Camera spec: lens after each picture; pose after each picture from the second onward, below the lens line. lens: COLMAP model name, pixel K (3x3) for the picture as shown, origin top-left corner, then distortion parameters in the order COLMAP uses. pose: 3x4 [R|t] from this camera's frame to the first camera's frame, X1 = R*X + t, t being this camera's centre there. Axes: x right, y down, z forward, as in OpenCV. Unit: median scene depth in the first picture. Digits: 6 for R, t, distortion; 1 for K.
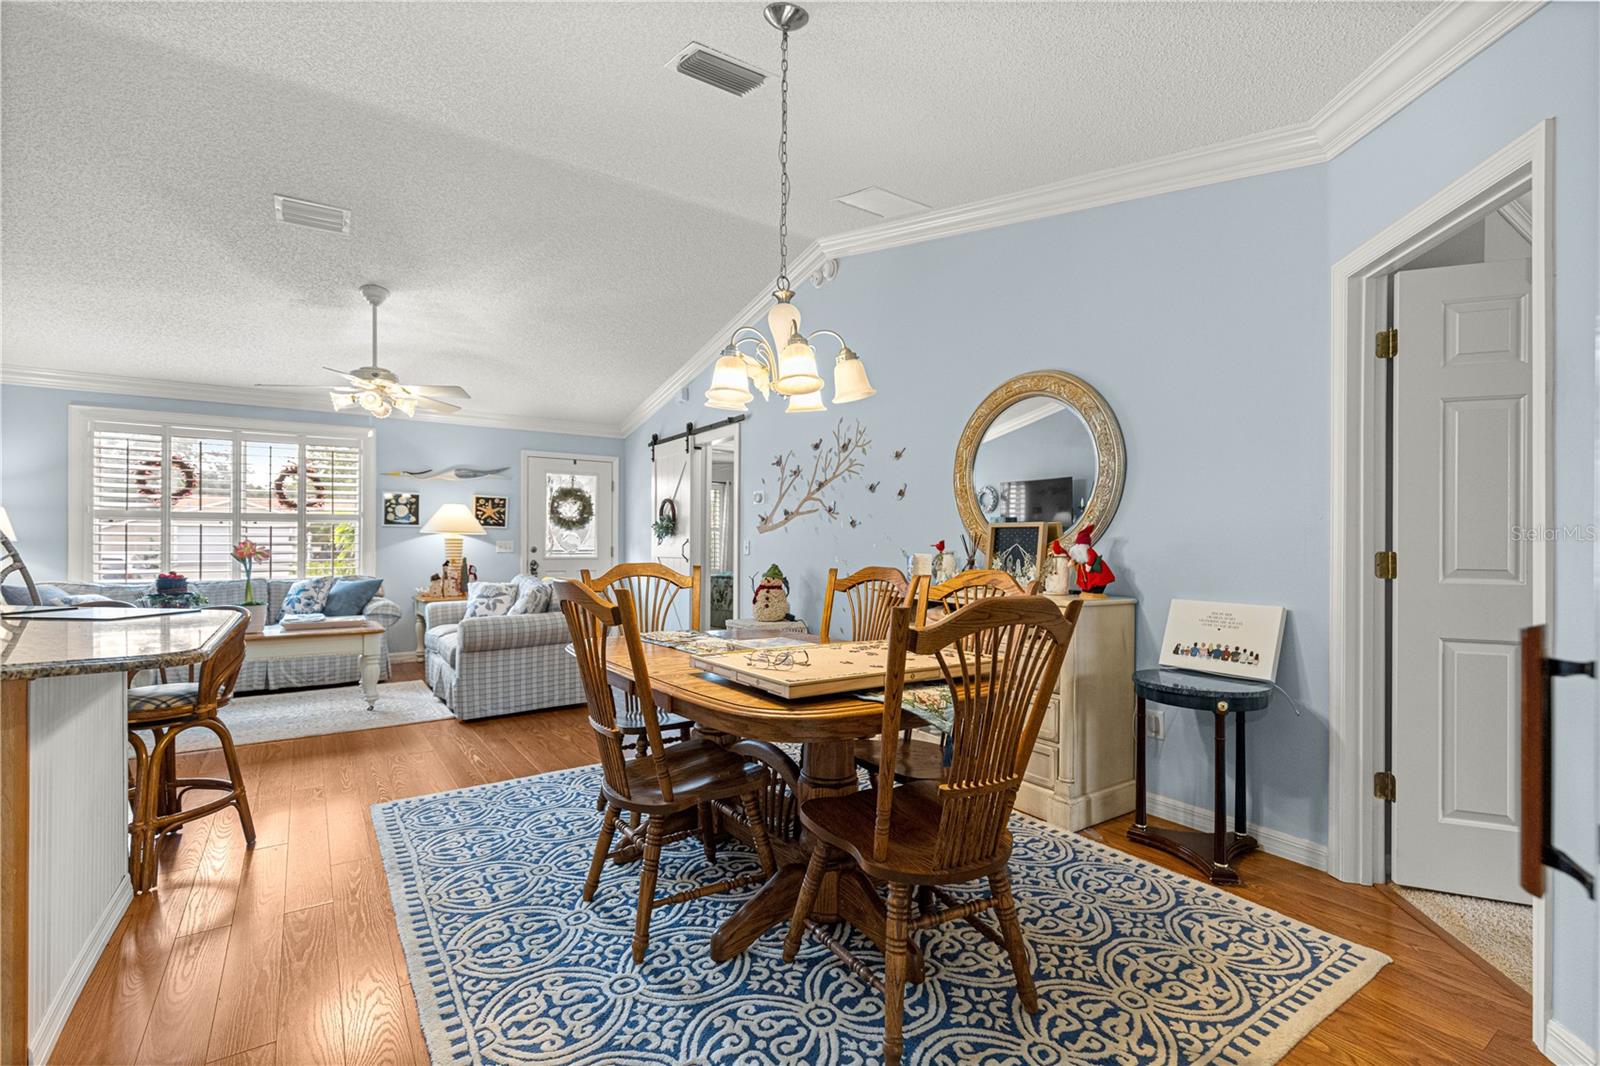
lens RADIAL K [[719.3, 0, 799.1], [0, 719.3, 536.7], [0, 0, 1]] dist [0.010484, -0.003620]
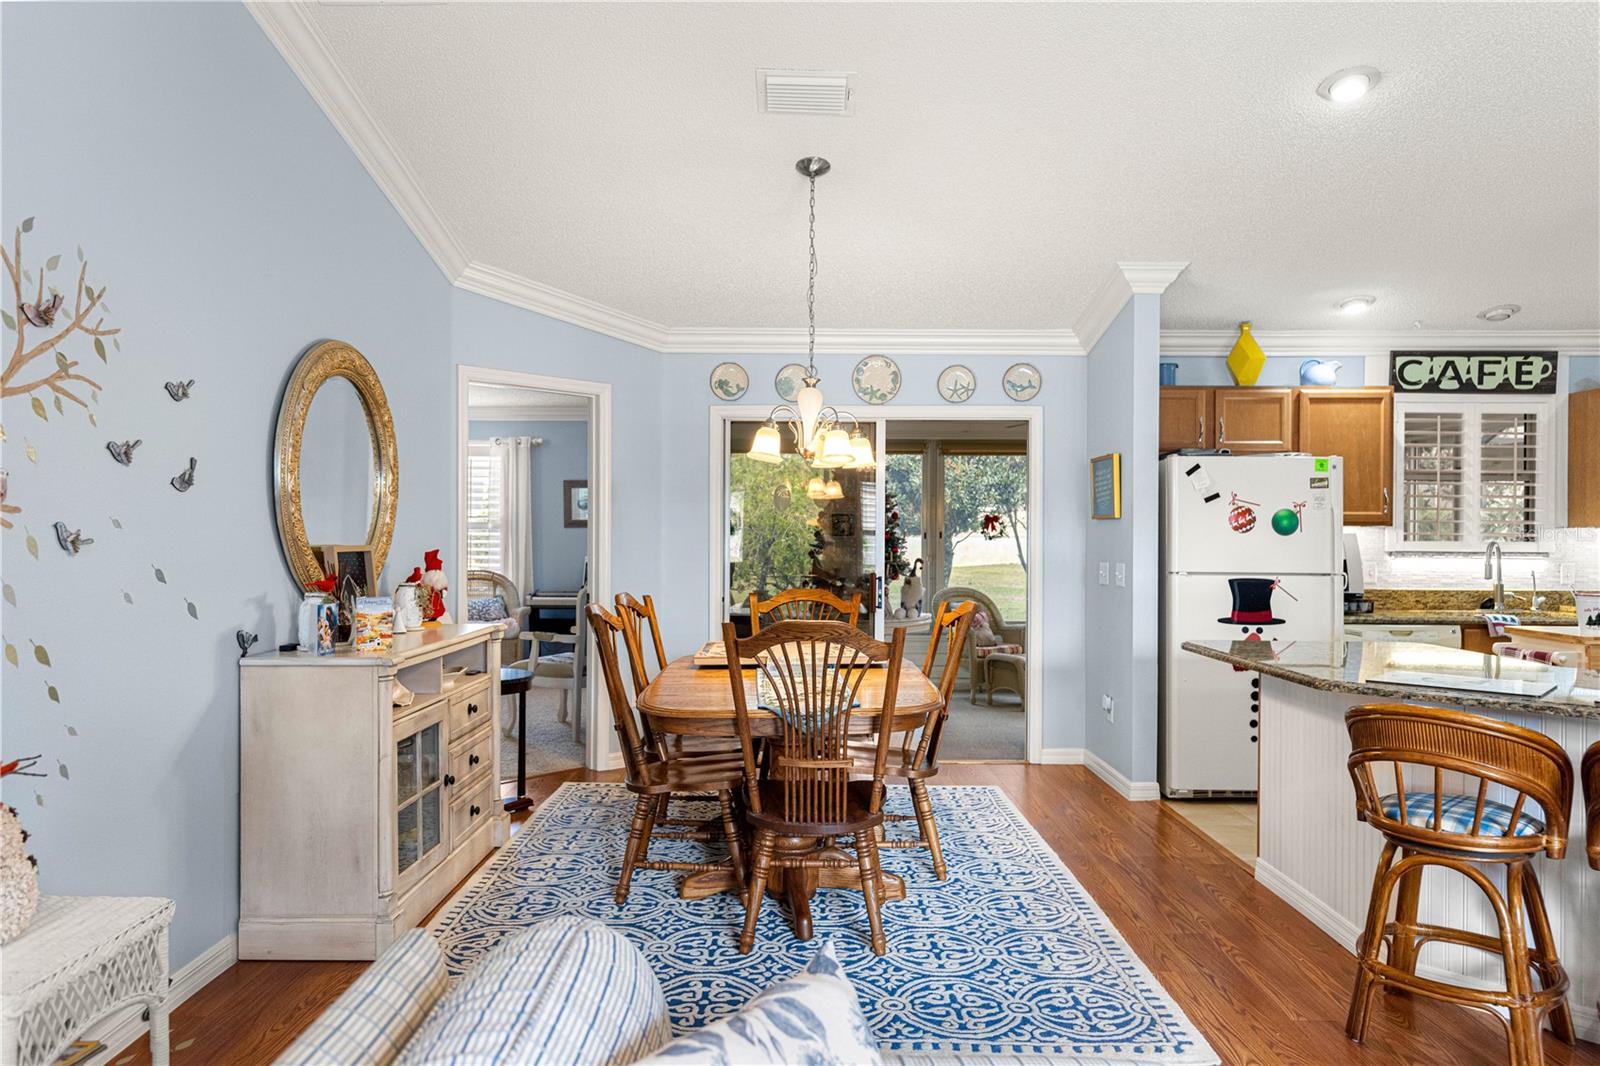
lens RADIAL K [[1052.0, 0, 790.1], [0, 1052.0, 533.6], [0, 0, 1]] dist [0.011424, -0.008020]
pose [[-0.819516, -0.008824, 0.572988, -0.423929], [-0.013024, 0.999910, -0.003230, -0.021040], [-0.572908, -0.010109, -0.819557, 1.014423]]
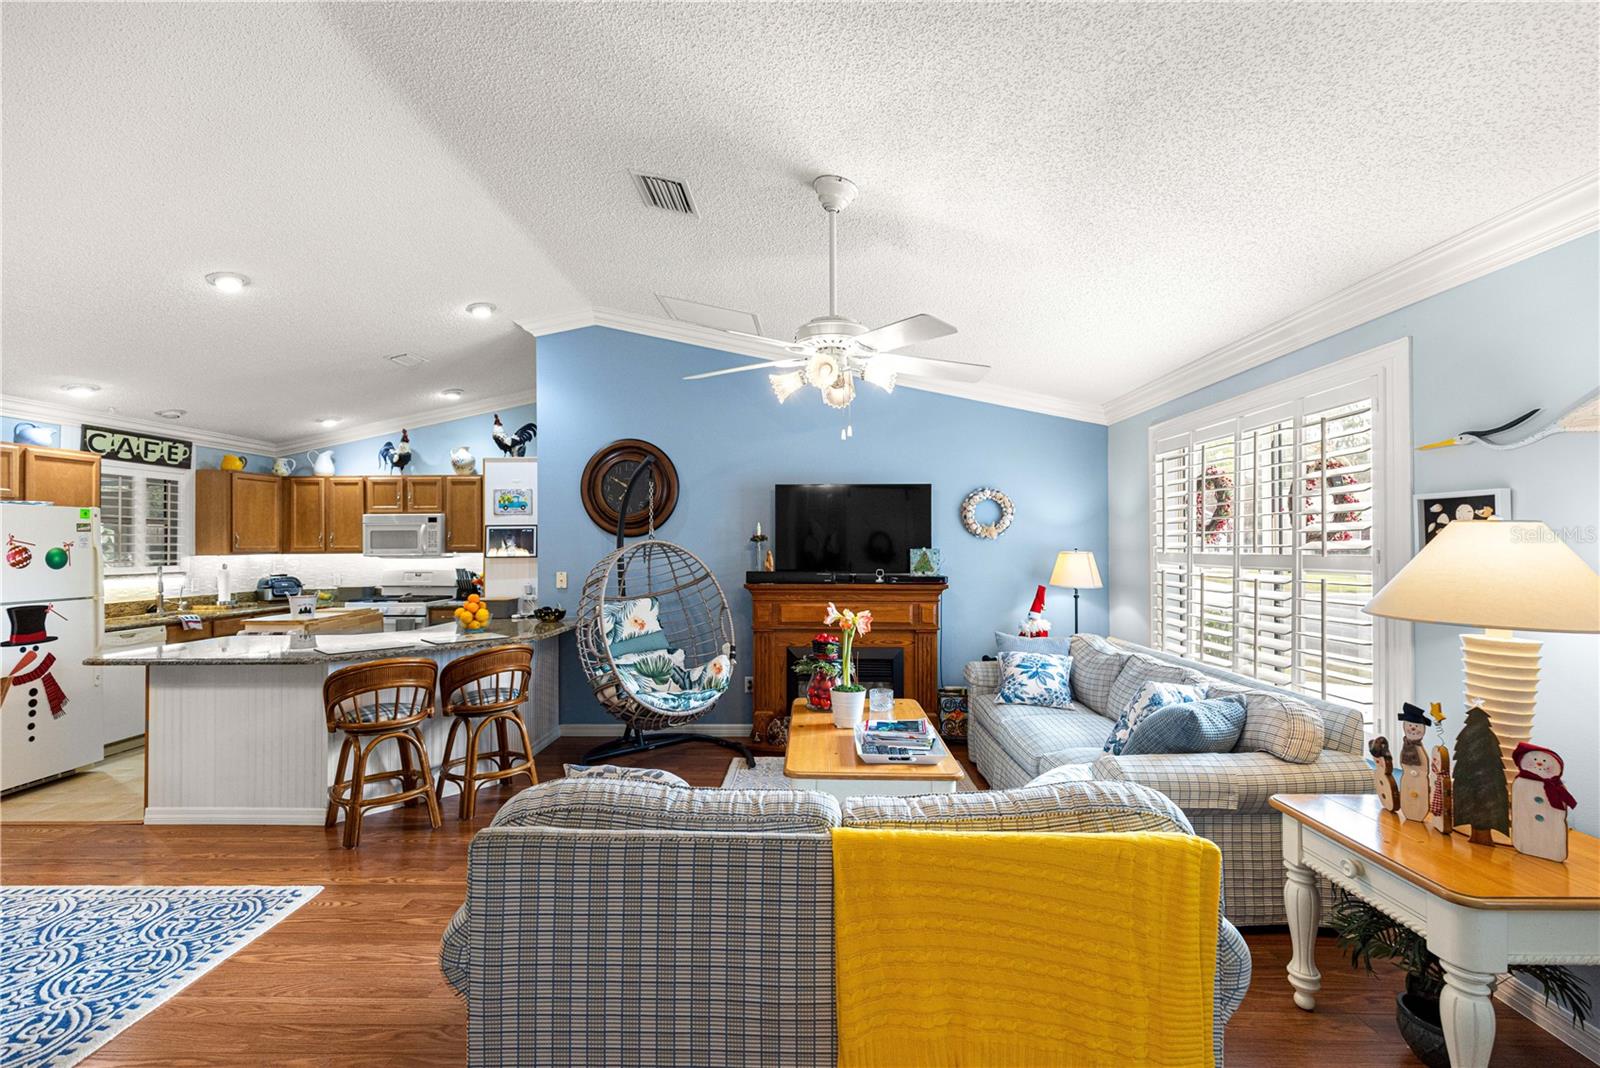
lens RADIAL K [[719.3, 0, 800.6], [0, 719.3, 537.0], [0, 0, 1]] dist [0.010484, -0.003620]
pose [[-0.581079, -0.008288, -0.813805, -0.088903], [0.007825, 0.999845, -0.015770, -0.043544], [0.813810, -0.015531, -0.580924, 1.131518]]
